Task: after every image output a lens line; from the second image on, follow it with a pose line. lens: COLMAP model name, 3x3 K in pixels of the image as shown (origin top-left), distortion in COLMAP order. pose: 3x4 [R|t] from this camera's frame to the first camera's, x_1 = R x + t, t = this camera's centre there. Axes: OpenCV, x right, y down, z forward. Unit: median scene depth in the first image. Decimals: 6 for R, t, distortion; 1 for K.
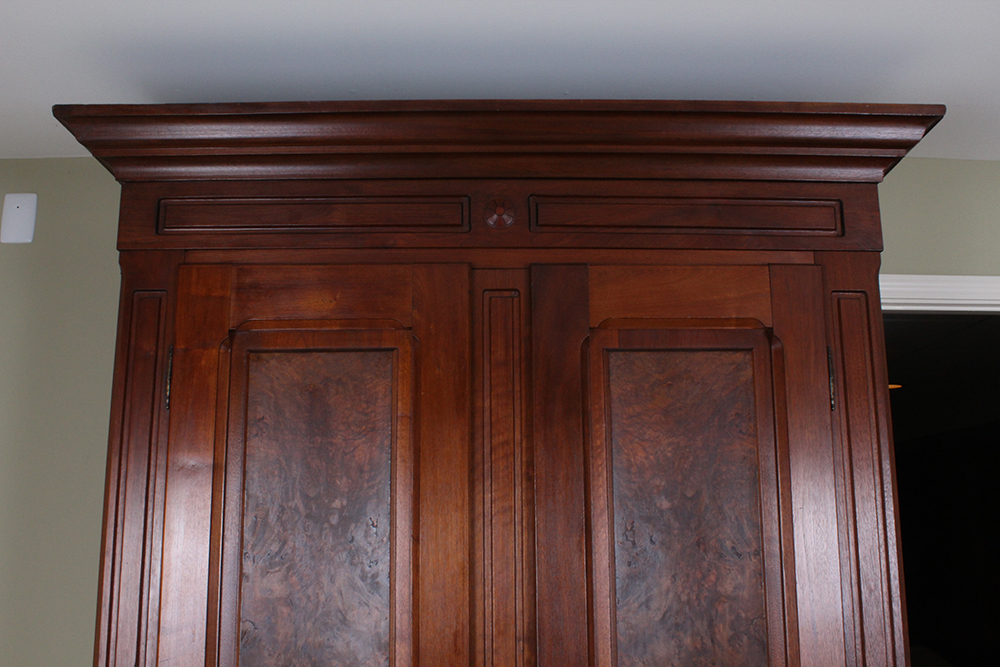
lens RADIAL K [[962.7, 0, 495.8], [0, 962.7, 327.9], [0, 0, 1]] dist [-0.149222, 0.159121]
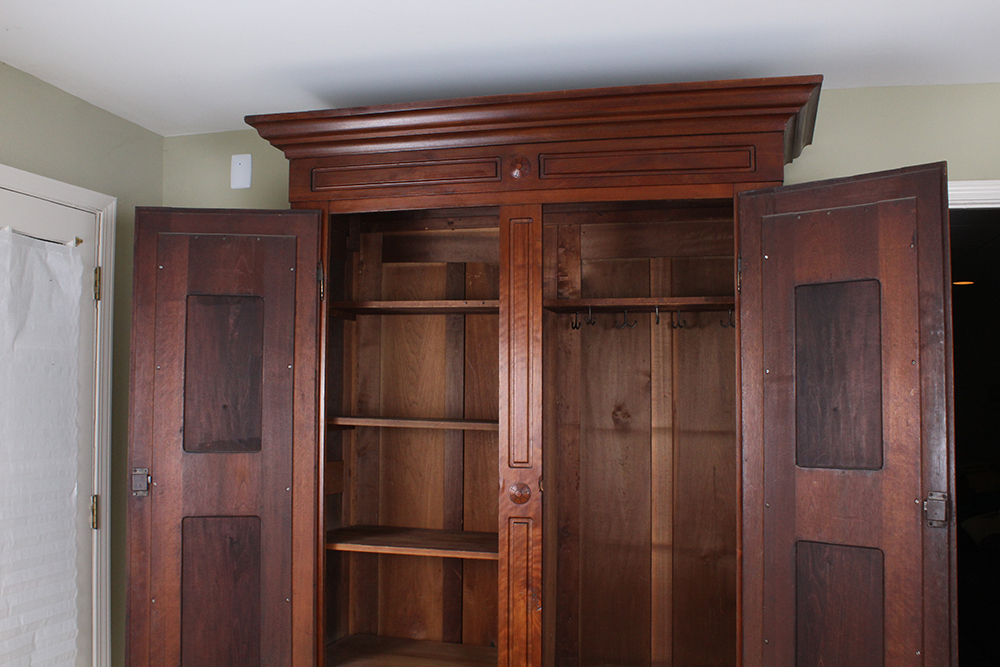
lens RADIAL K [[962.7, 0, 495.8], [0, 962.7, 327.9], [0, 0, 1]] dist [-0.149222, 0.159121]
pose [[0.965648, -0.008342, -0.259719, 0.361717], [0.045527, 0.989456, 0.137490, -0.078778], [0.255834, -0.144591, 0.955847, -0.500913]]
